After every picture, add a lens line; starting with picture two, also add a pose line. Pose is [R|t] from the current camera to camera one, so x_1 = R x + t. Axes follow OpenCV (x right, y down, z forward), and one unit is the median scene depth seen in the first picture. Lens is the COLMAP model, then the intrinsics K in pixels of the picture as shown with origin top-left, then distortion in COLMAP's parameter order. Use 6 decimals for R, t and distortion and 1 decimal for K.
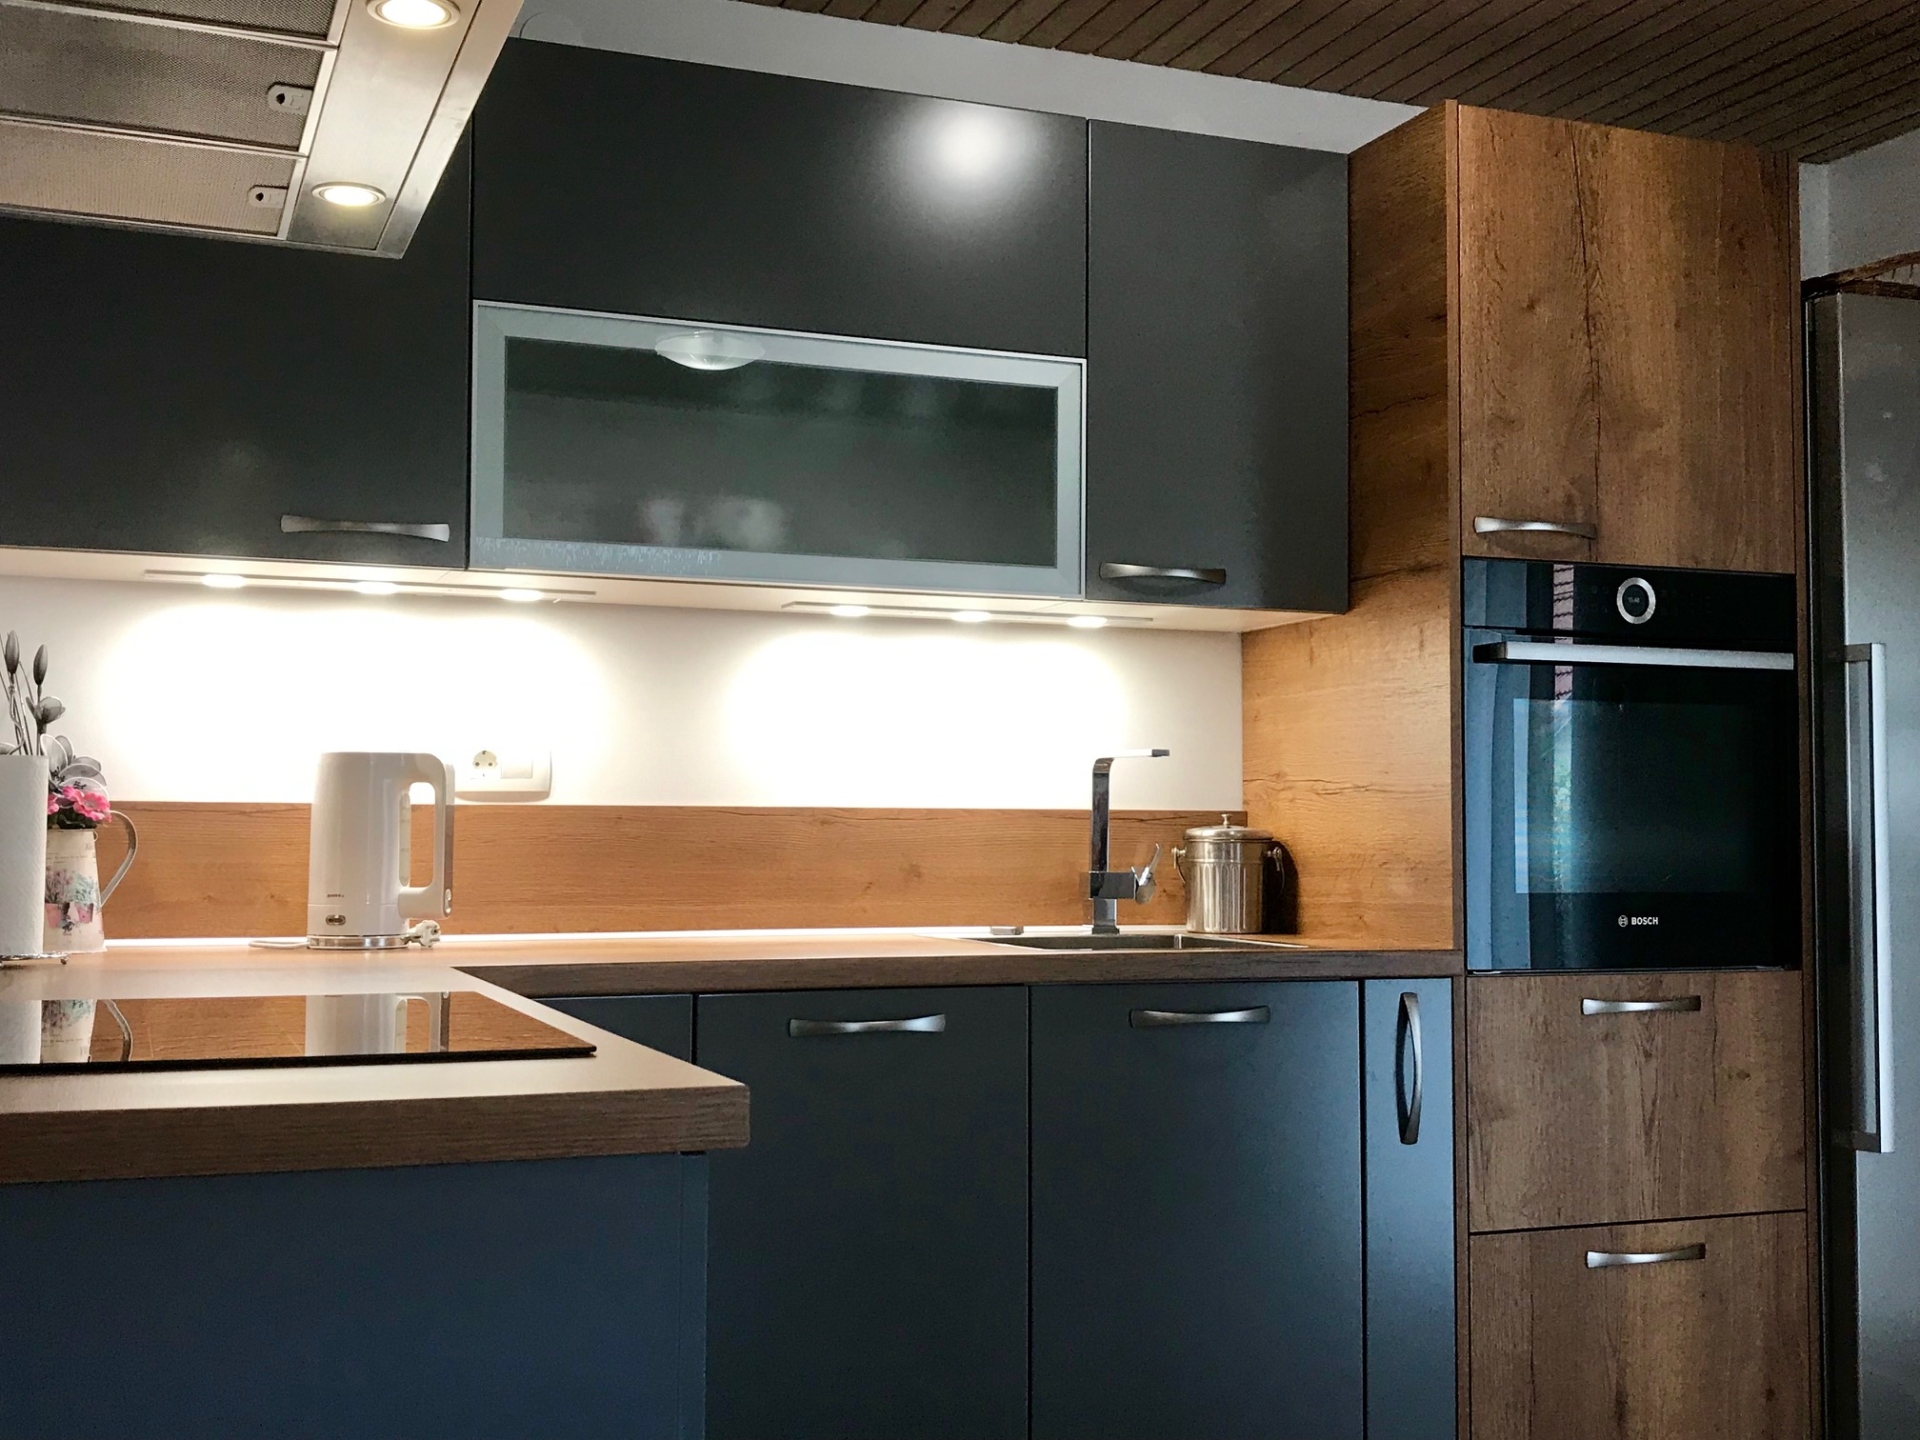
lens RADIAL K [[2150.3, 0, 953.6], [0, 2150.3, 731.1], [0, 0, 1]] dist [0.074485, -0.186079]
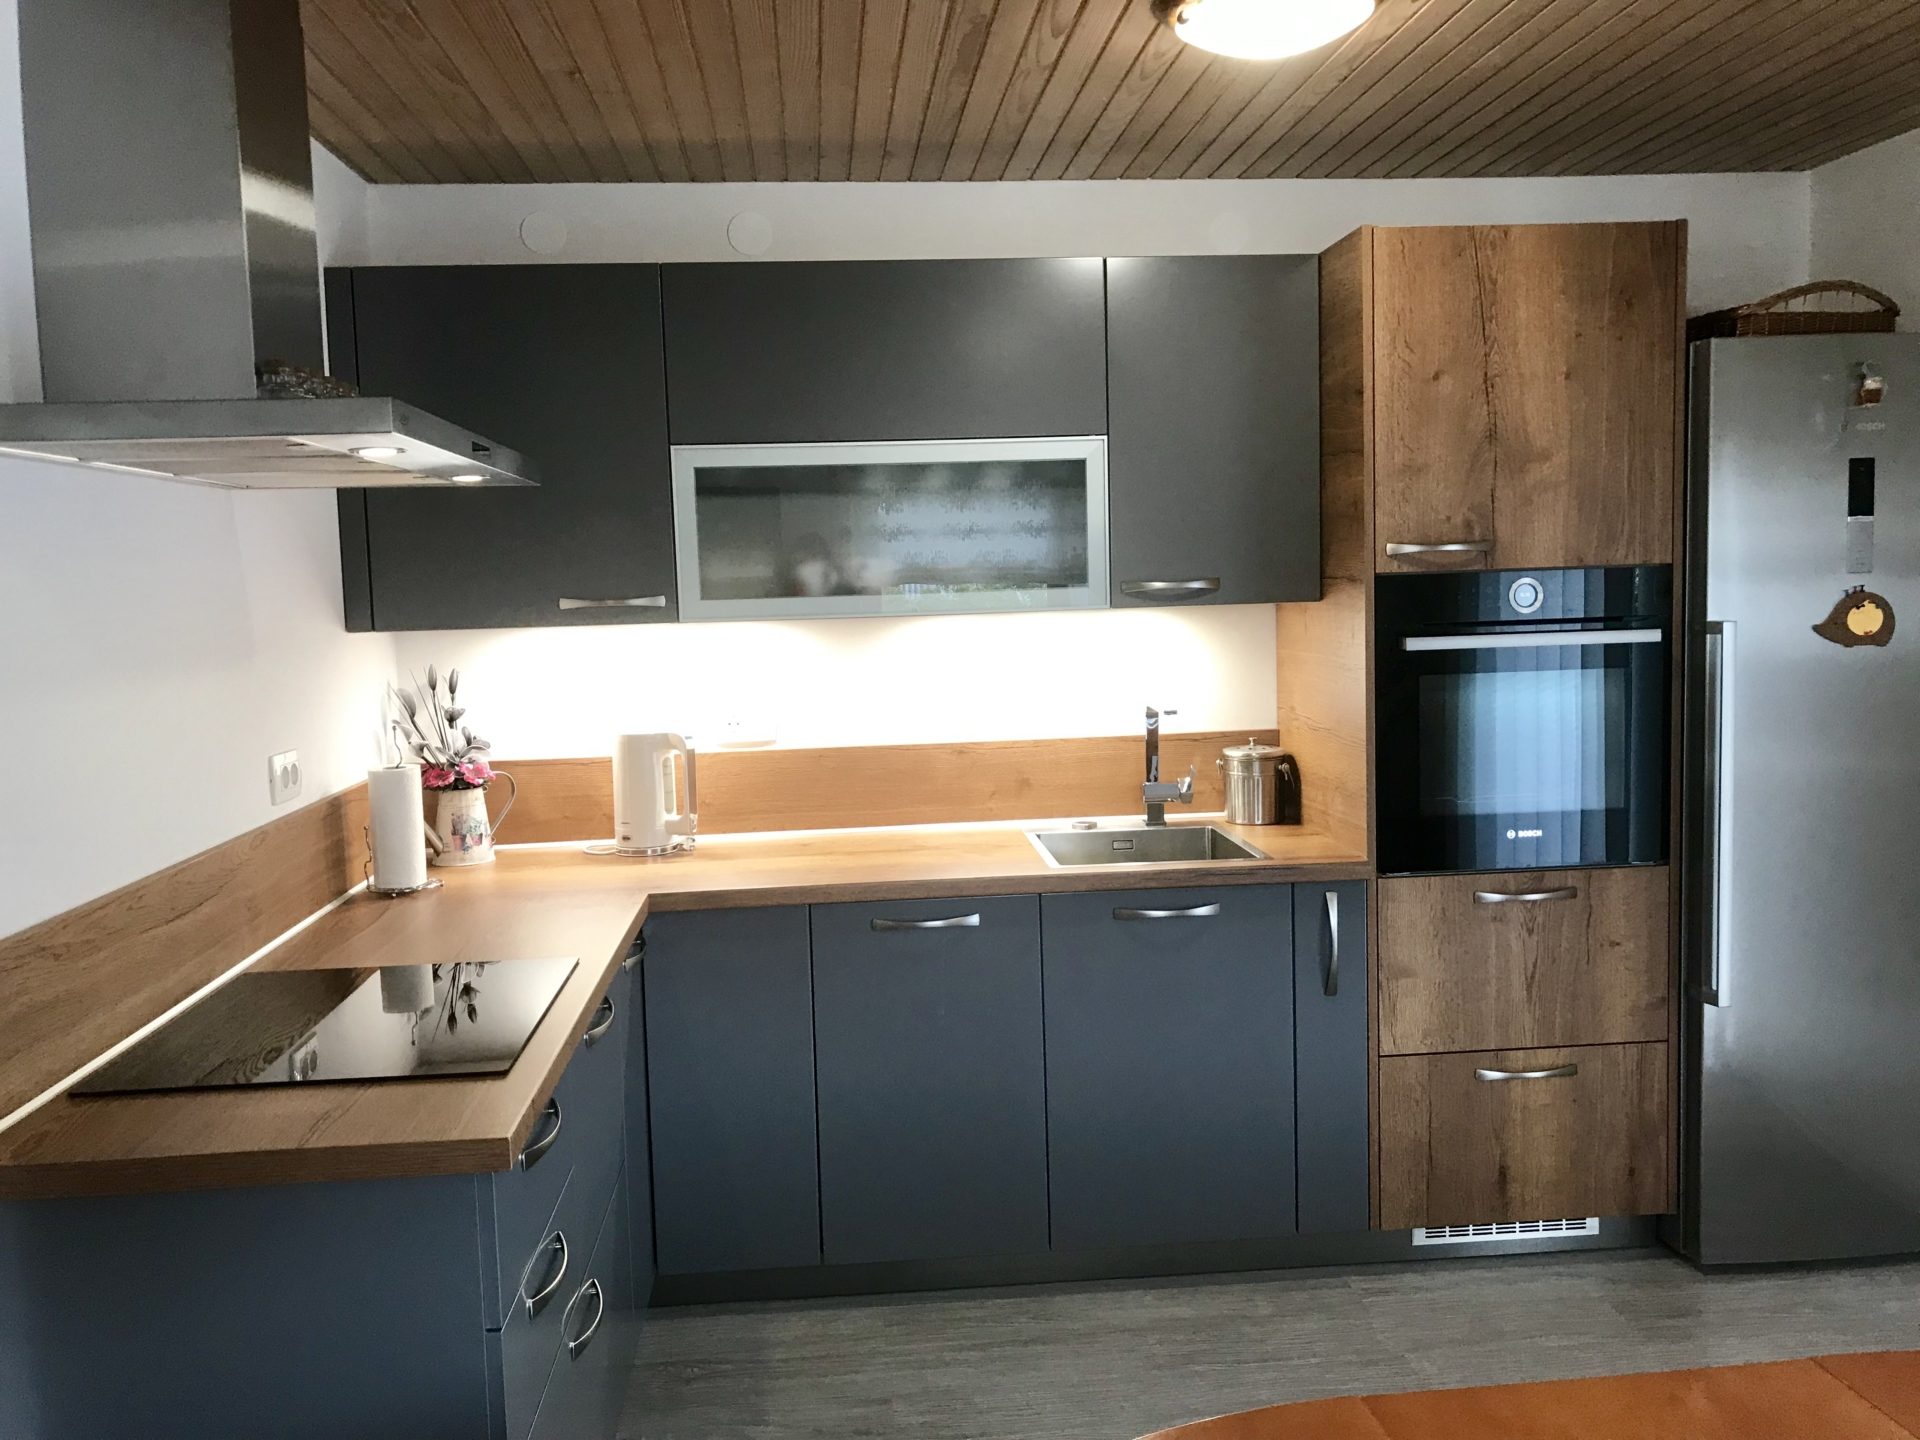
lens RADIAL K [[1588.8, 0, 962.8], [0, 1588.8, 714.8], [0, 0, 1]] dist [0.024273, -0.002622]
pose [[0.959178, -0.006908, -0.282719, 0.264455], [0.048418, 0.988952, 0.140105, -0.143679], [0.278627, -0.148074, 0.948916, -0.033184]]
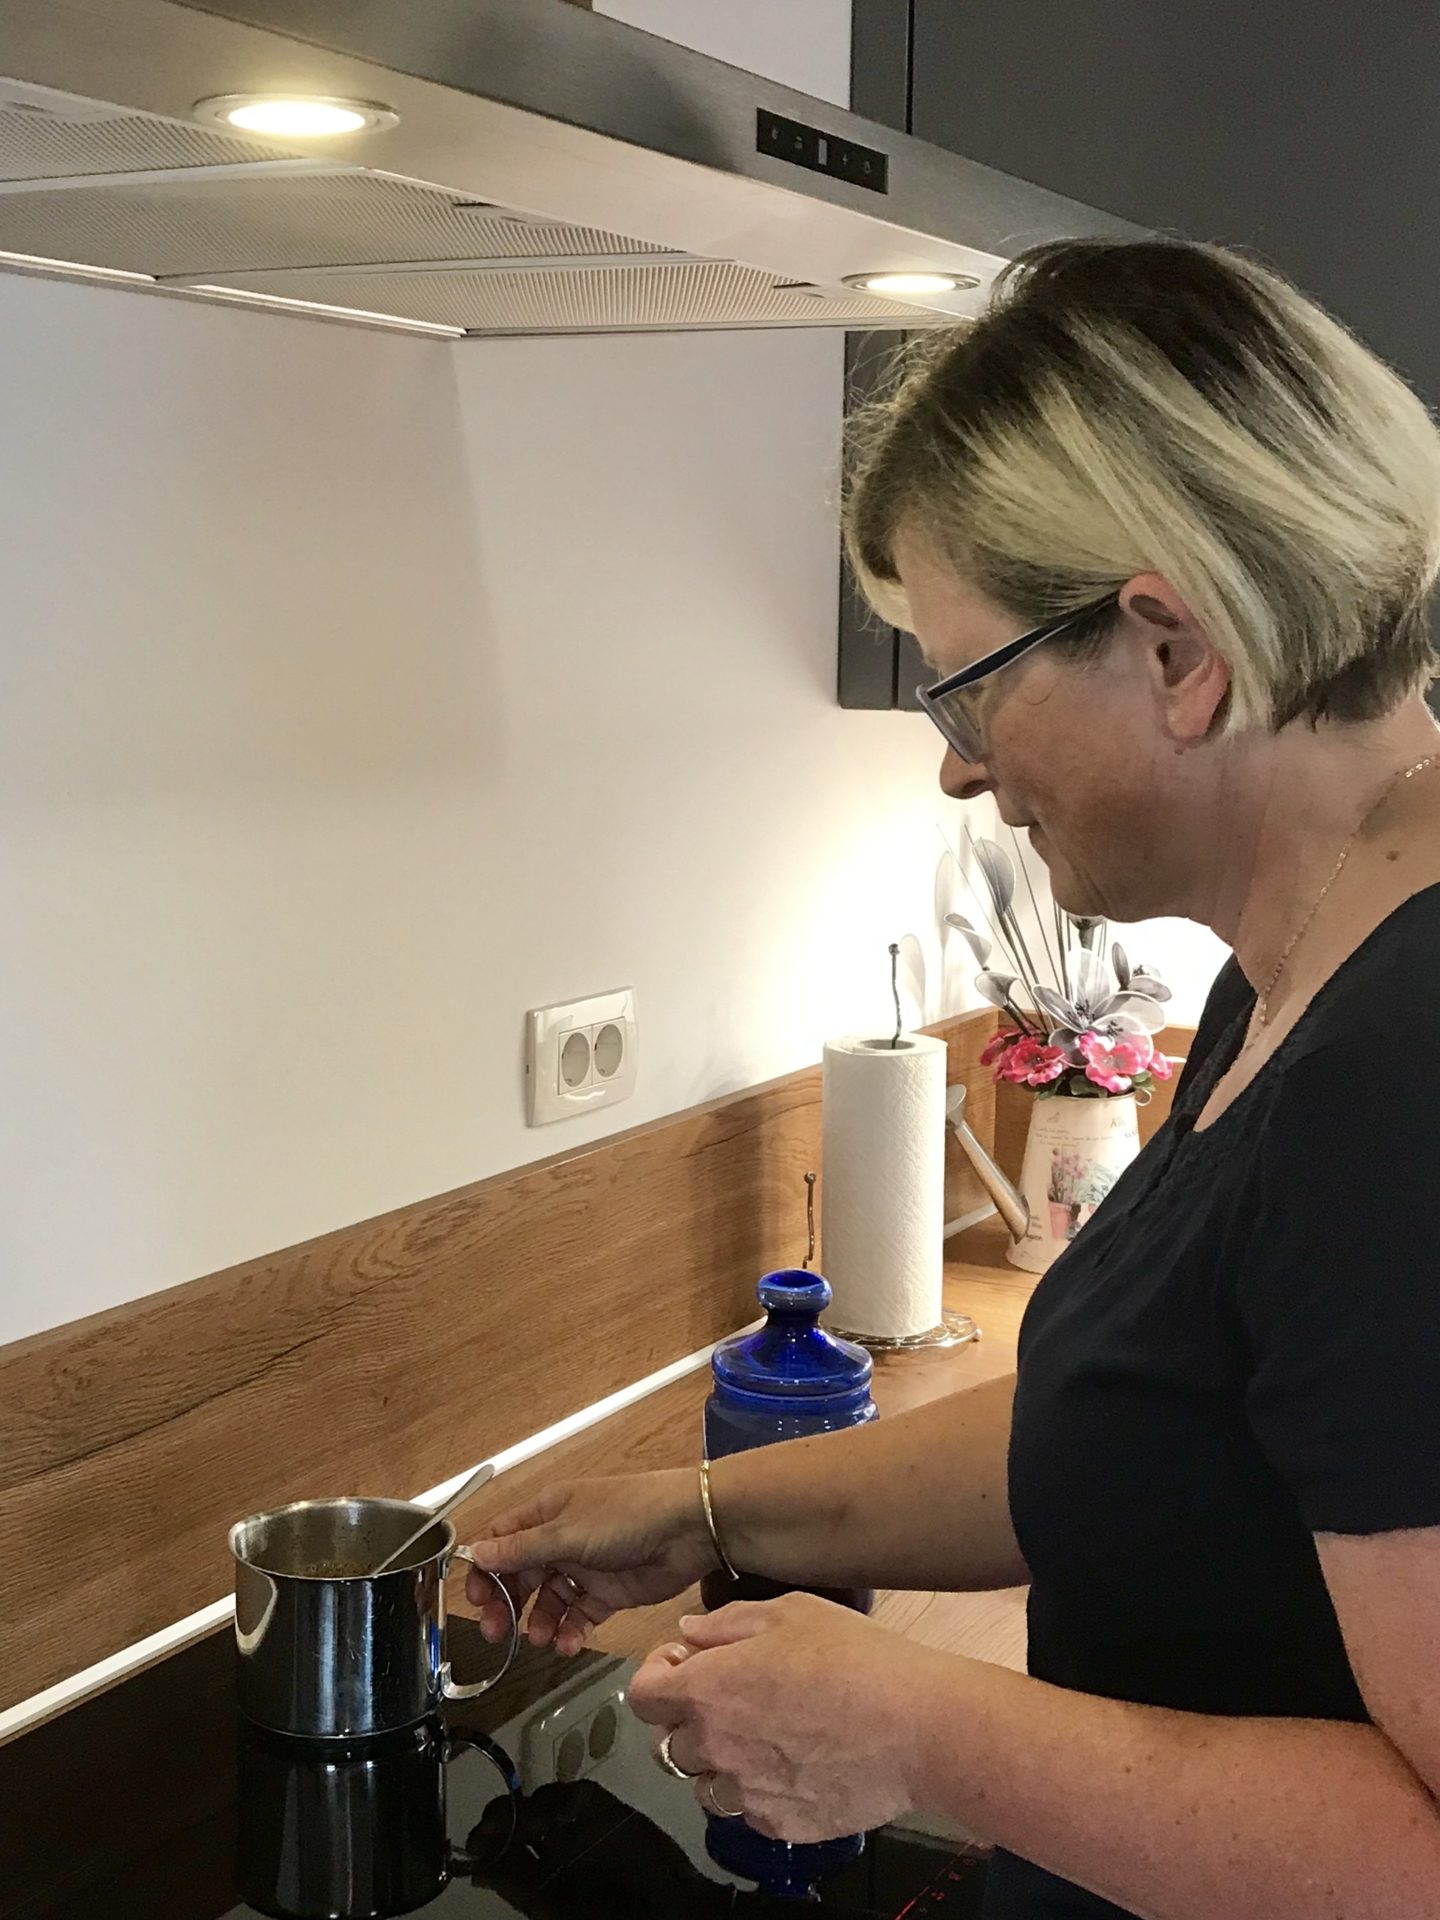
lens RADIAL K [[2532.2, 0, 721.0], [0, 2532.2, 890.8], [0, 0, 1]] dist [0.040819, 0.006678]
pose [[0.640663, 0.091792, -0.762315, 0.113144], [0.031570, 0.988840, 0.145601, -0.124819], [0.767173, -0.117347, 0.630615, 0.359115]]
